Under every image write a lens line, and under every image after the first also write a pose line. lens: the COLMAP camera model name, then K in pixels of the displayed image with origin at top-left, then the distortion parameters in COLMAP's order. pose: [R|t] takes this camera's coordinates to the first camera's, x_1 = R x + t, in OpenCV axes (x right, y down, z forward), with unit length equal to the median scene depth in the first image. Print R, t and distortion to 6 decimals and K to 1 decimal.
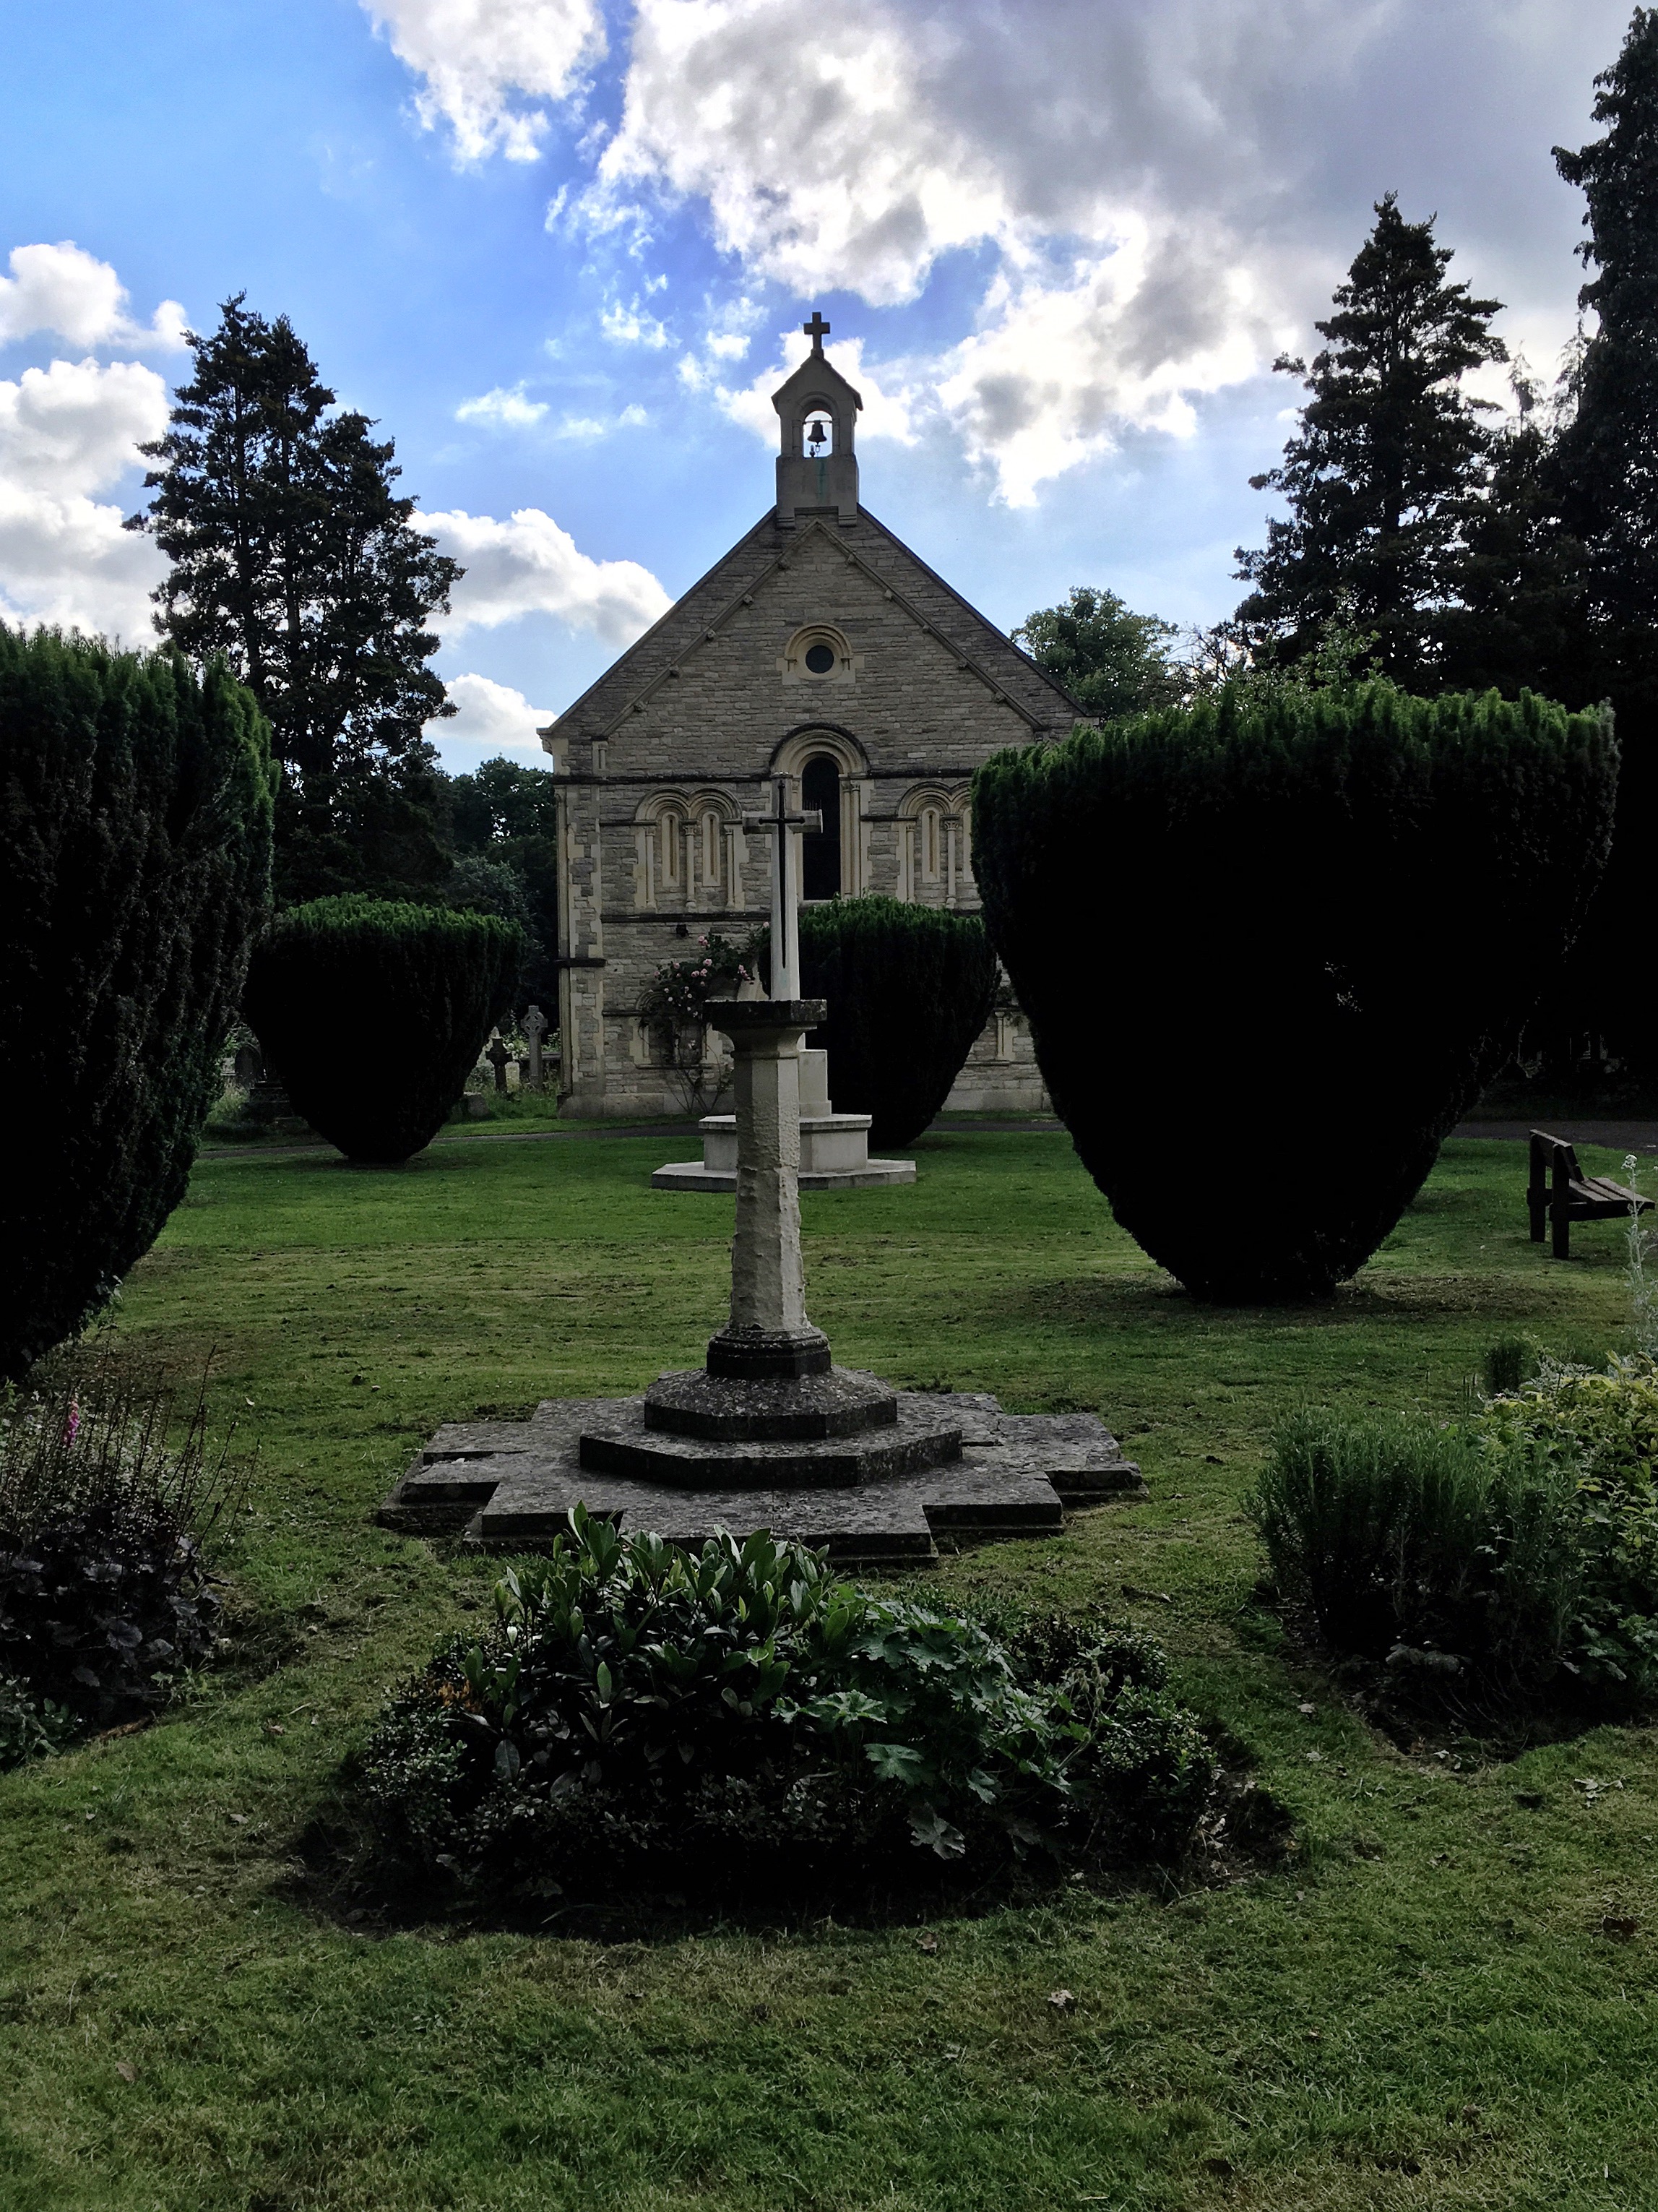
lens RADIAL K [[1886.9, 0, 829.0], [0, 1886.9, 1106.0], [0, 0, 1]] dist [0.060977, -0.003671]
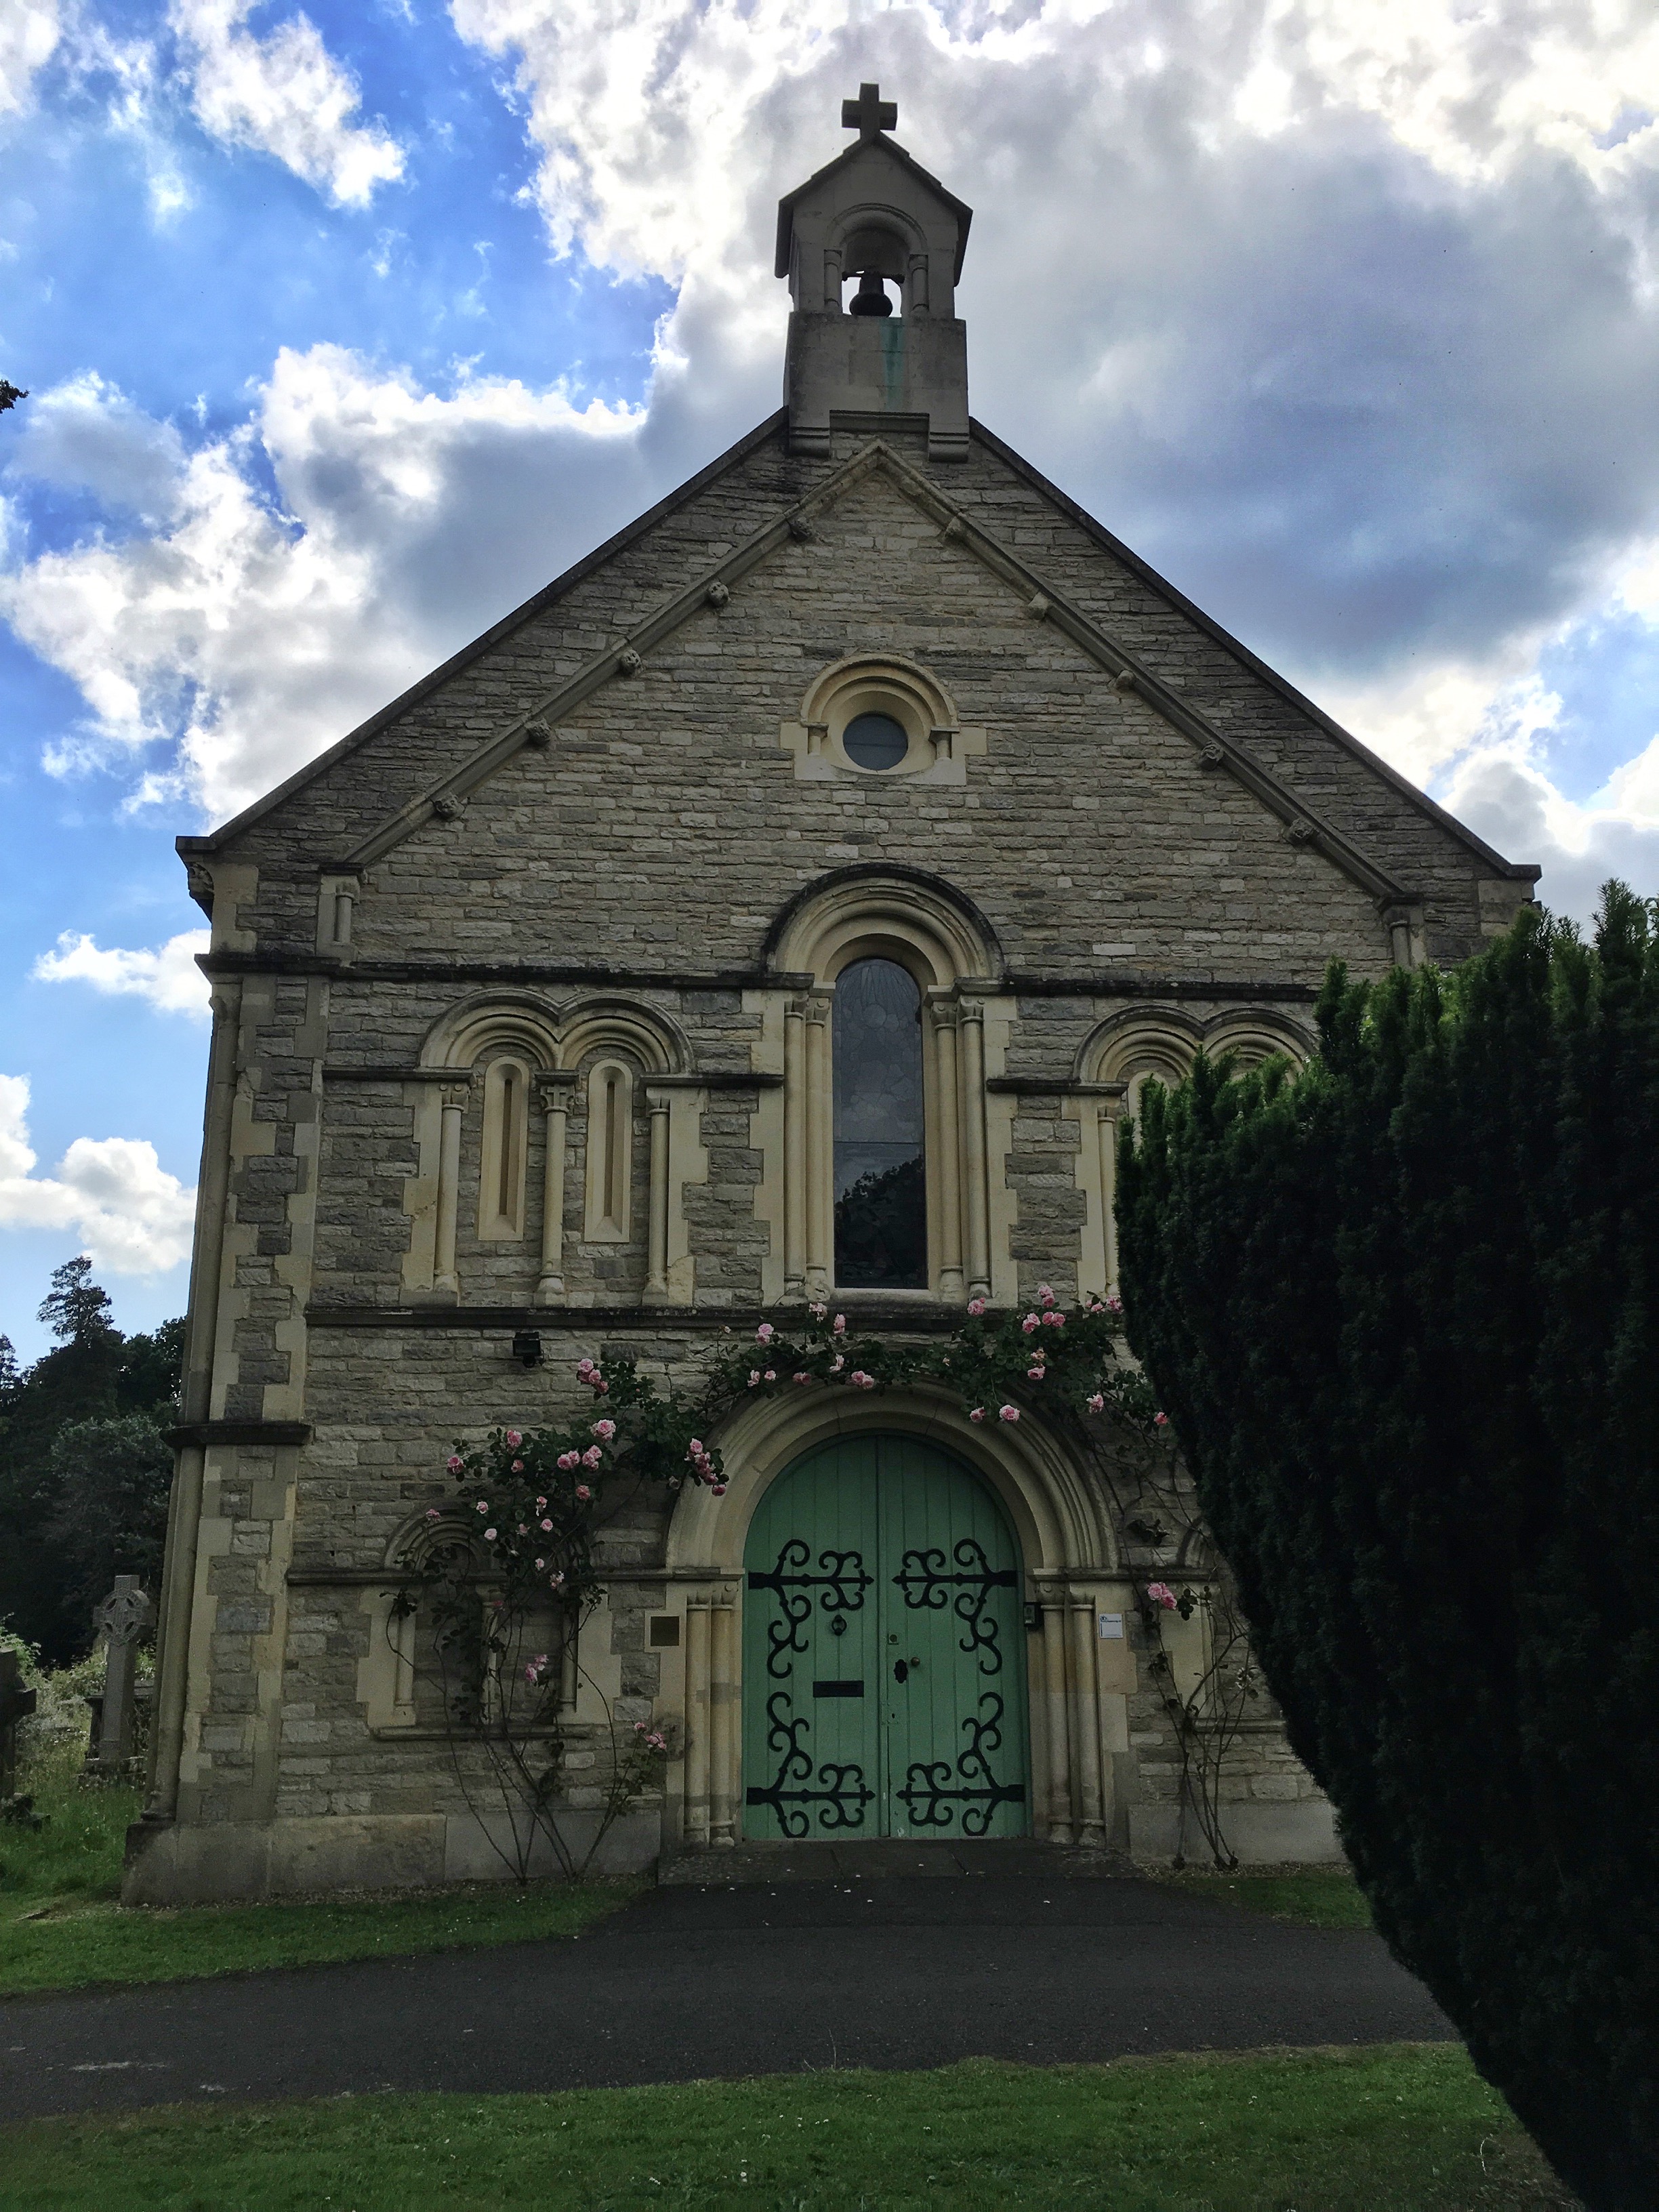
lens RADIAL K [[1887.2, 0, 829.5], [0, 1887.2, 1106.0], [0, 0, 1]] dist [0.060977, -0.003671]
pose [[0.987980, 0.045051, 0.147871, -0.076140], [-0.000039, 0.956662, -0.291200, -0.029616], [-0.154581, 0.287694, 0.945165, 0.619583]]
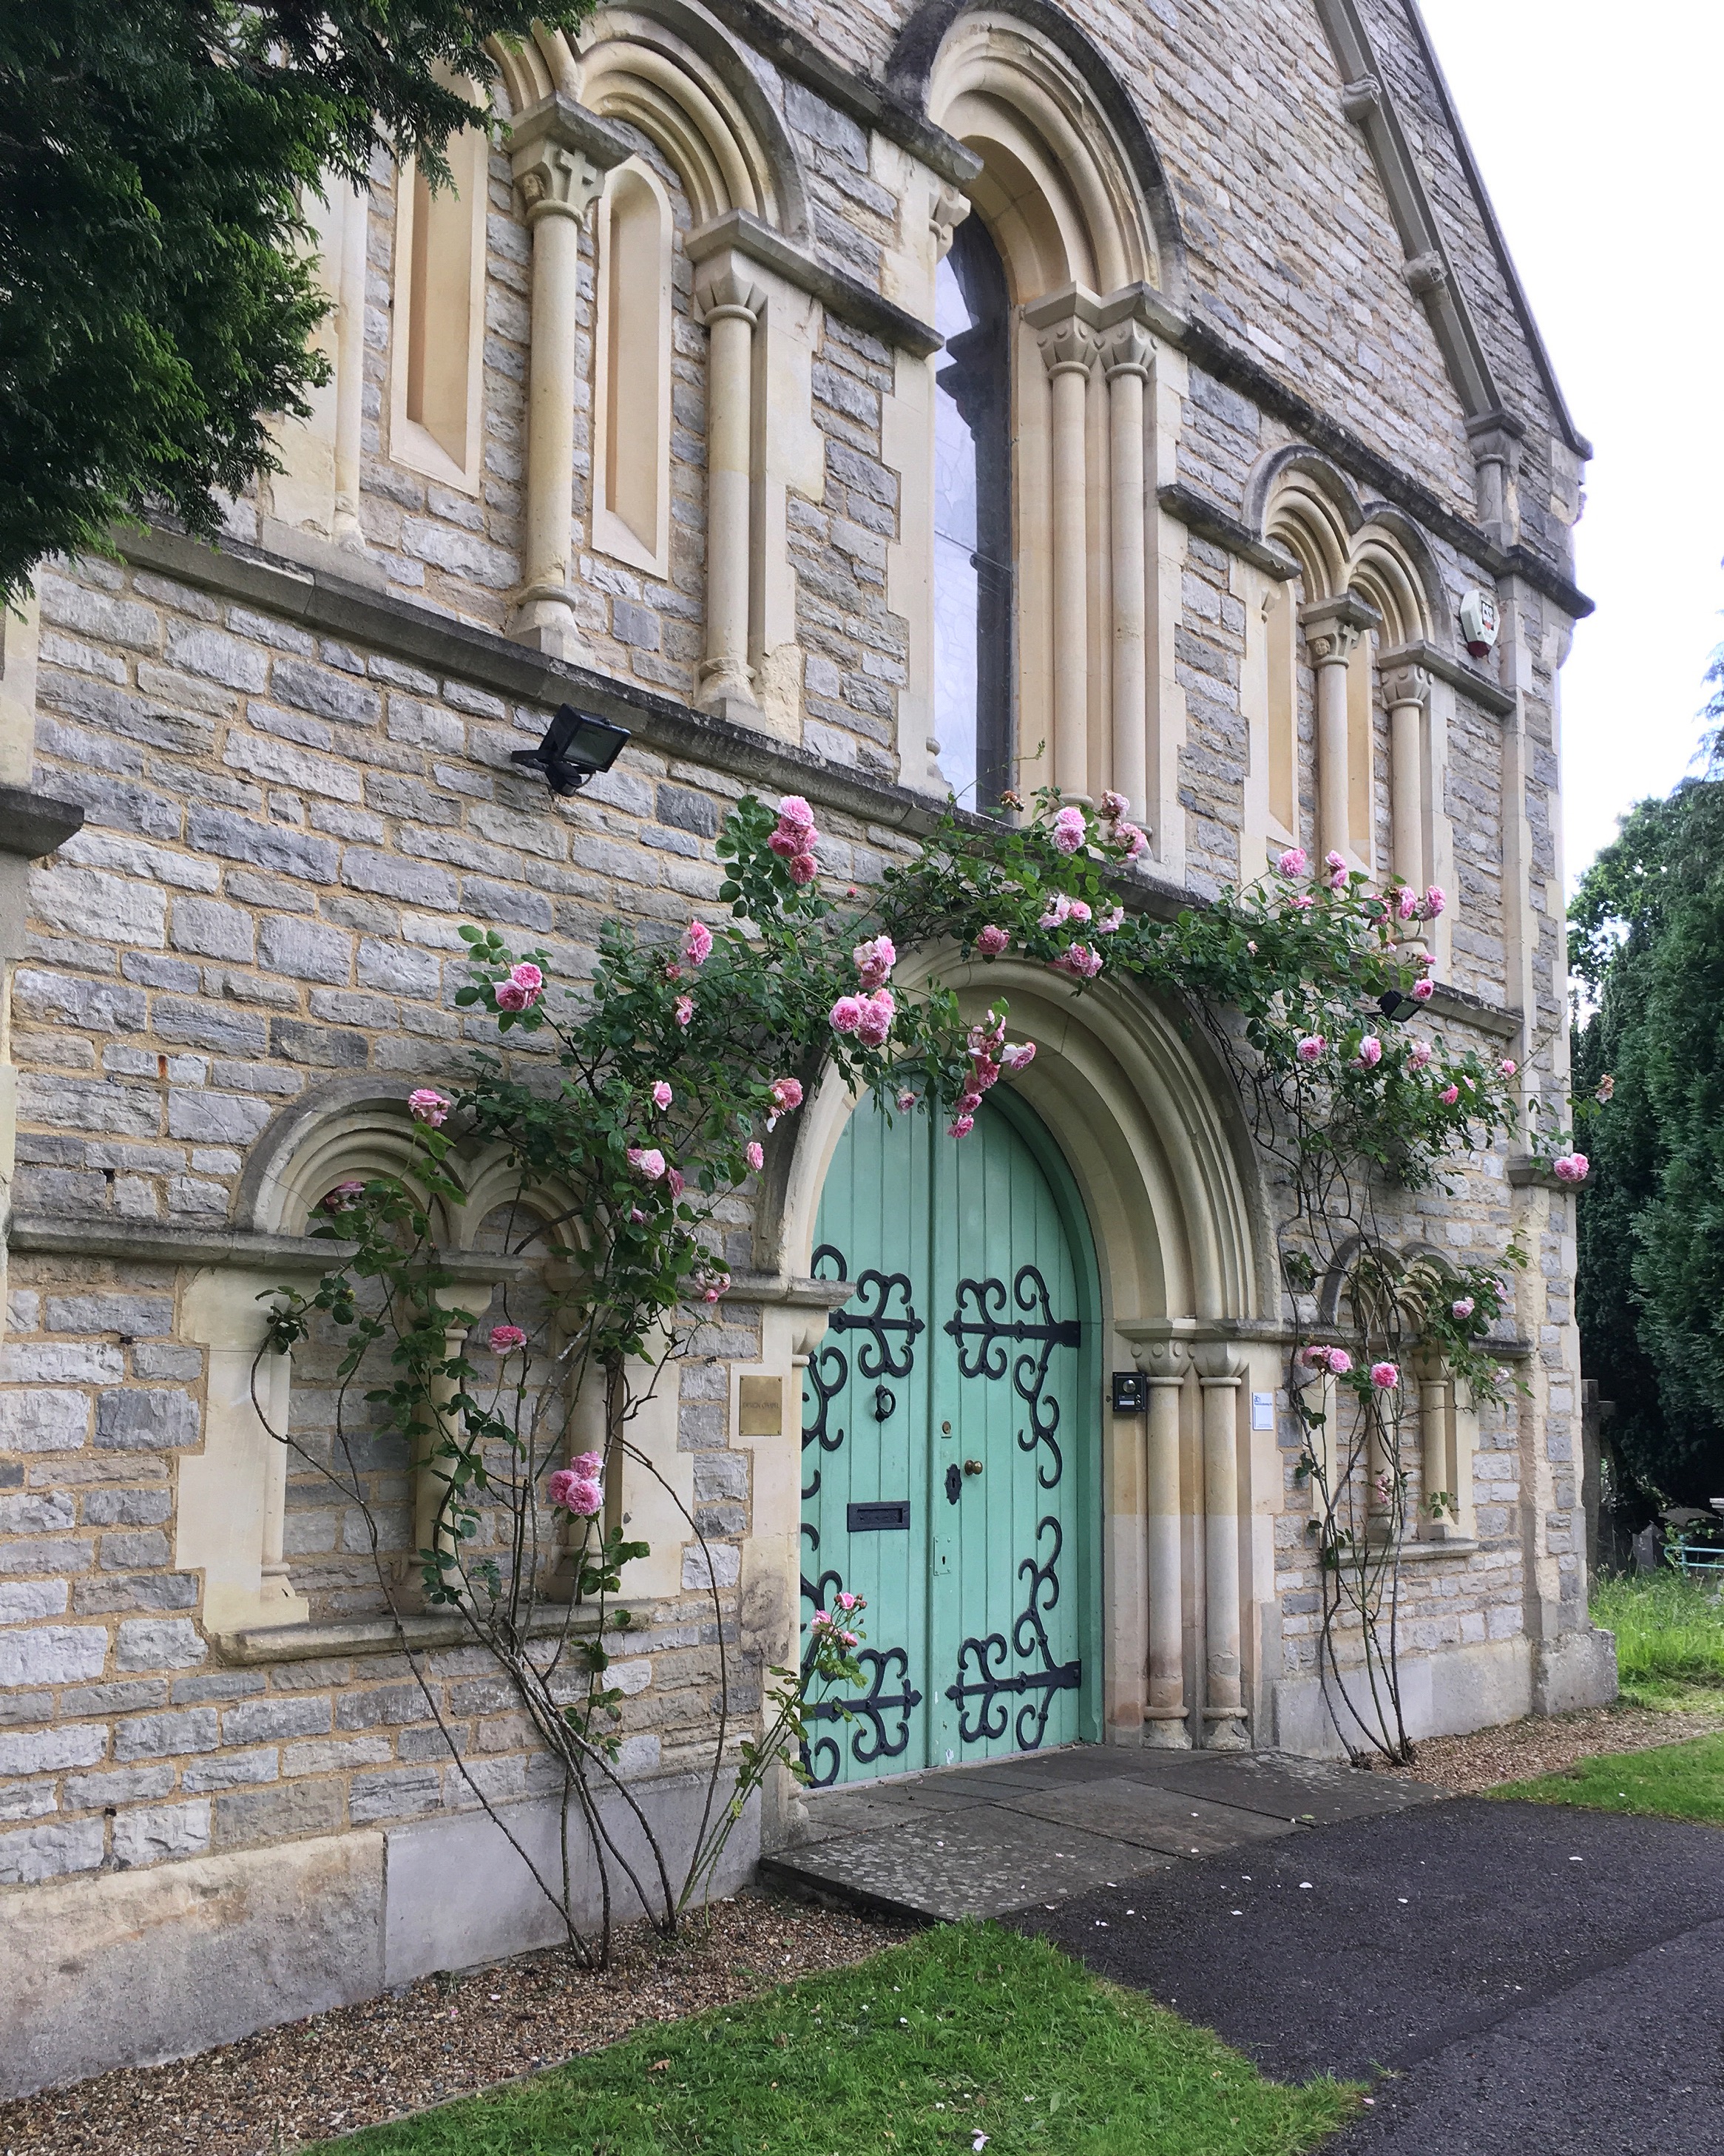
lens RADIAL K [[2022.7, 0, 871.5], [0, 2022.7, 1205.7], [0, 0, 1]] dist [0.052037, -0.009320]
pose [[0.617290, 0.101052, 0.780219, -0.190480], [0.011678, 0.990431, -0.137517, -0.031830], [-0.786649, 0.093999, 0.610203, 0.879393]]
